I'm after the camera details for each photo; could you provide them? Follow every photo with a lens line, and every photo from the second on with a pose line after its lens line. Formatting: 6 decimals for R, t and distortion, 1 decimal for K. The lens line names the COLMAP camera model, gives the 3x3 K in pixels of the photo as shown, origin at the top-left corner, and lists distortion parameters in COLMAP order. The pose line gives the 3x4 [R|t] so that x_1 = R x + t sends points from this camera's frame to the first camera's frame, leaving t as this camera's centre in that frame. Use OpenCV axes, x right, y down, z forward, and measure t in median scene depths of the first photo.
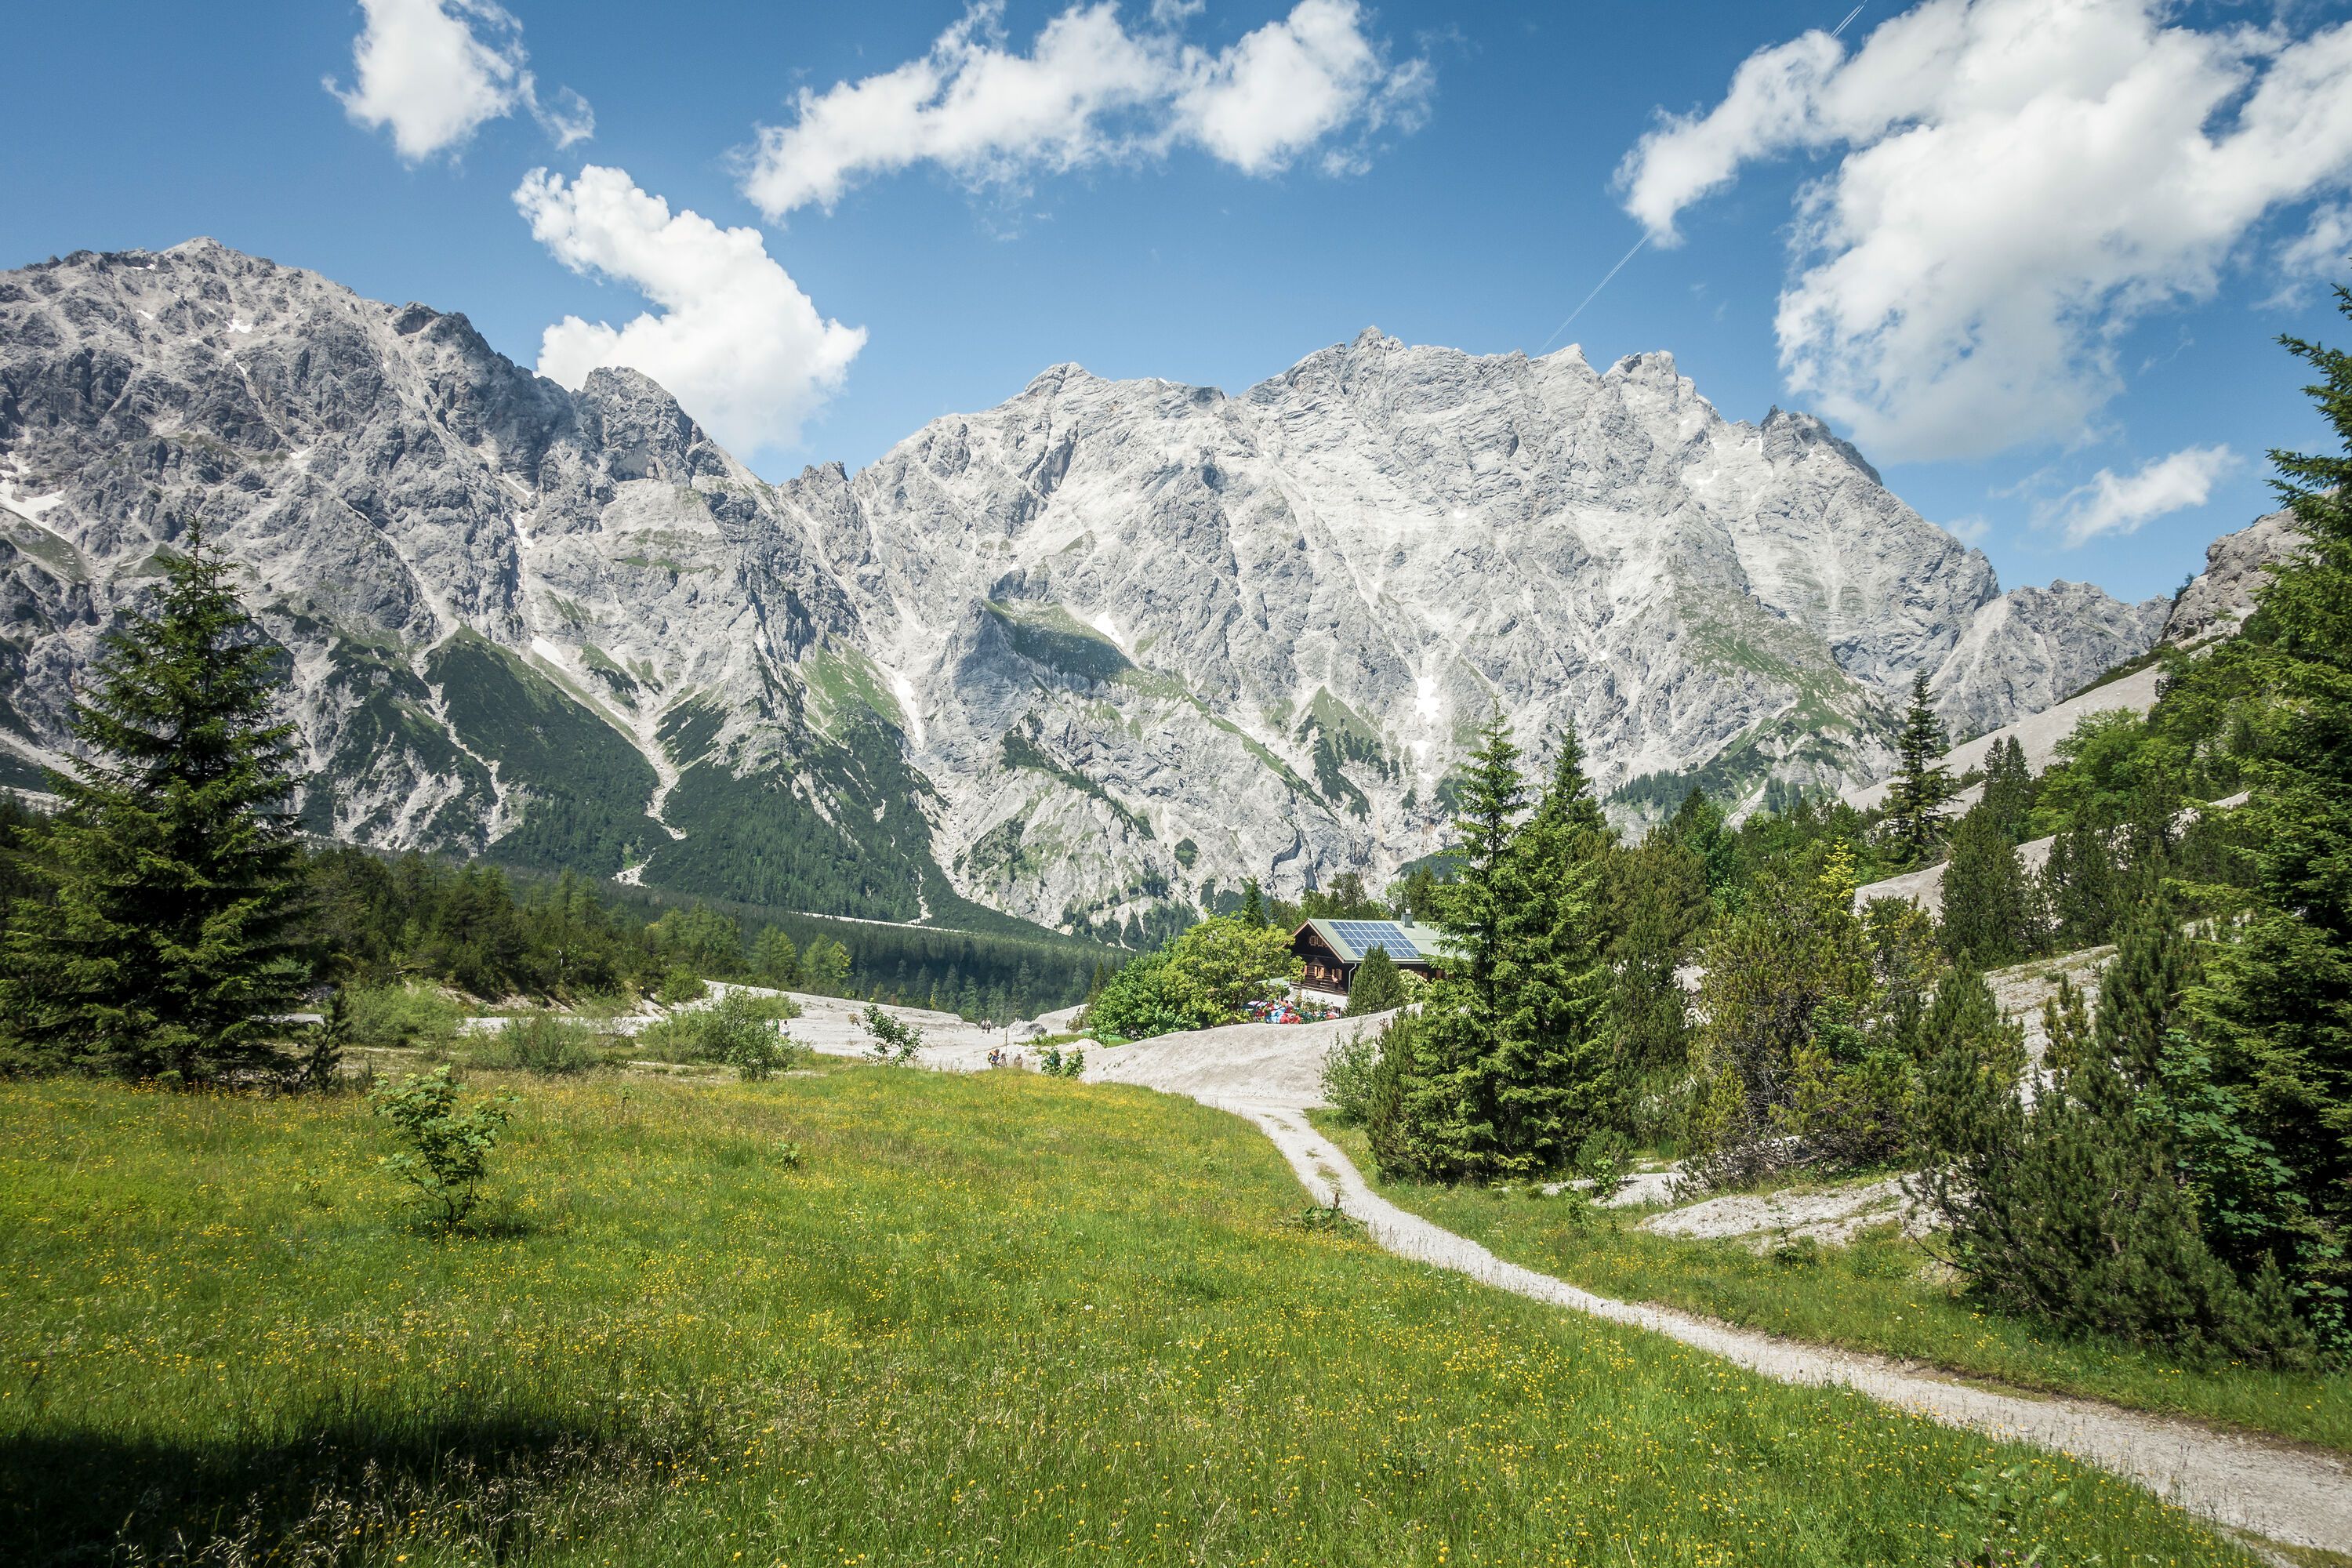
lens RADIAL K [[1652.4, 0, 1176.0], [0, 1652.4, 784.0], [0, 0, 1]] dist [0.000642, -0.001639]
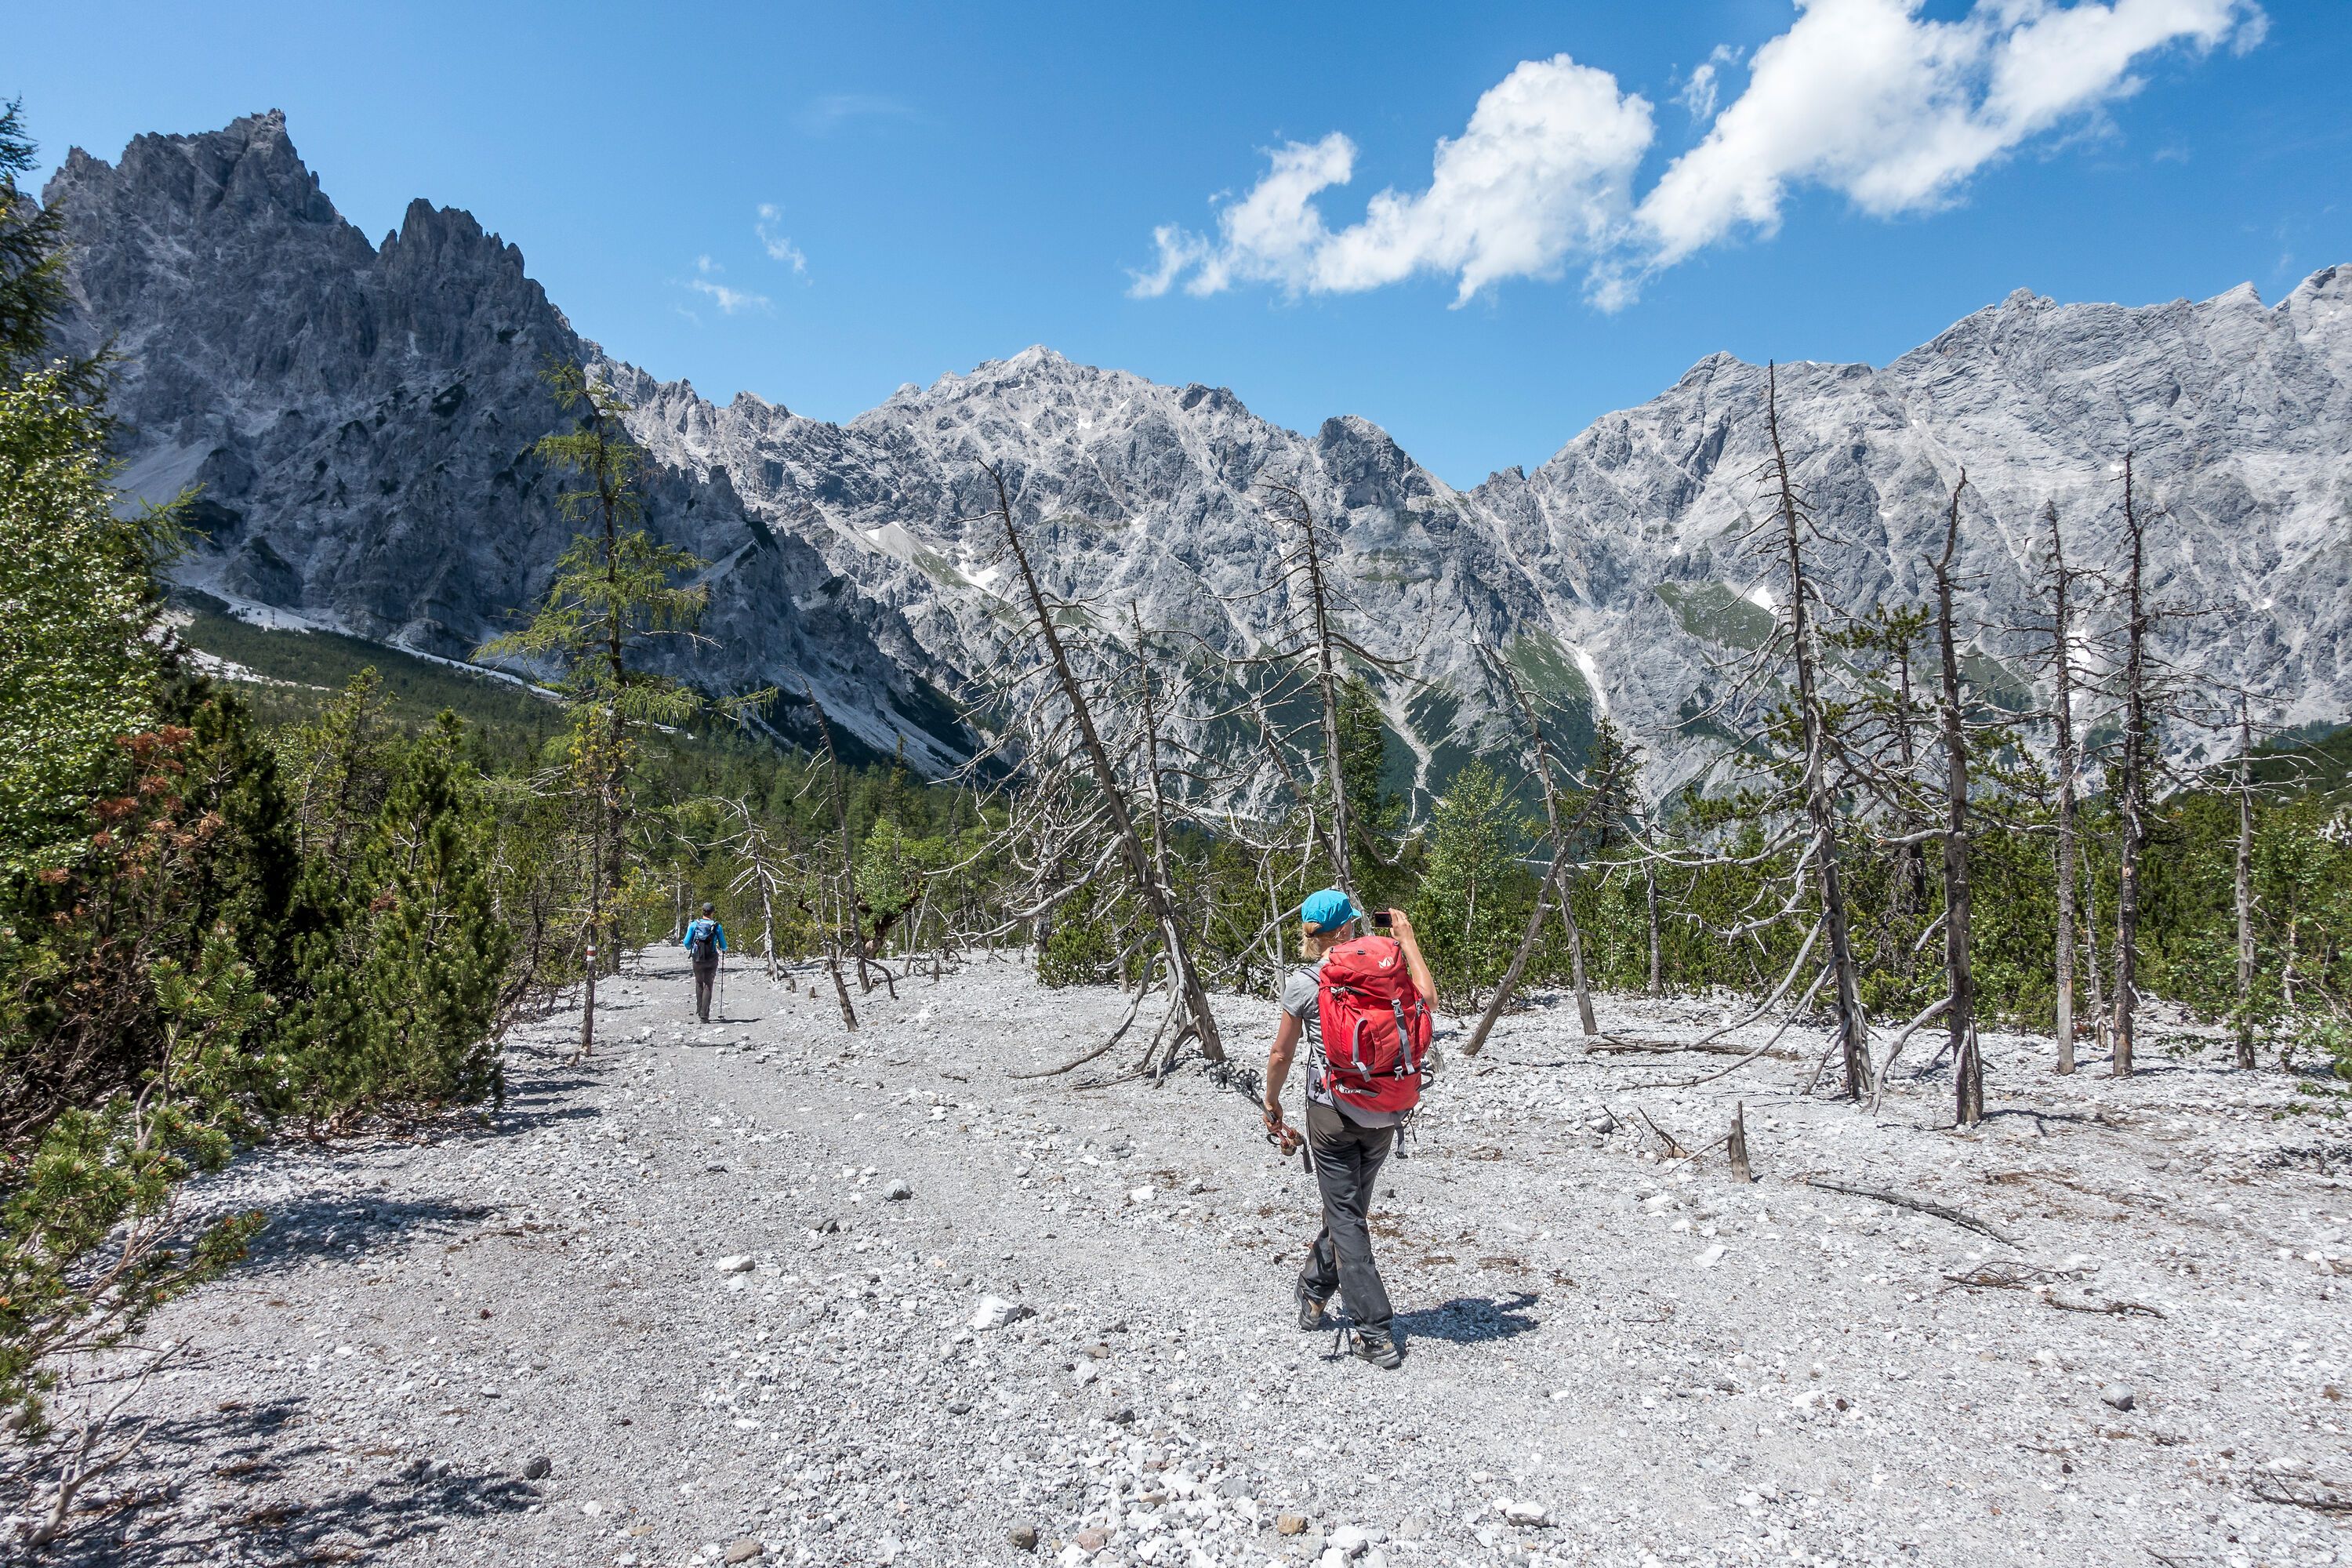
lens RADIAL K [[1652.4, 0, 1176.0], [0, 1652.4, 784.0], [0, 0, 1]] dist [0.000642, -0.001639]
pose [[0.930043, -0.021091, -0.366844, -0.004271], [0.039916, 0.998242, 0.043805, -0.036905], [0.365276, -0.055384, 0.929250, -0.241377]]
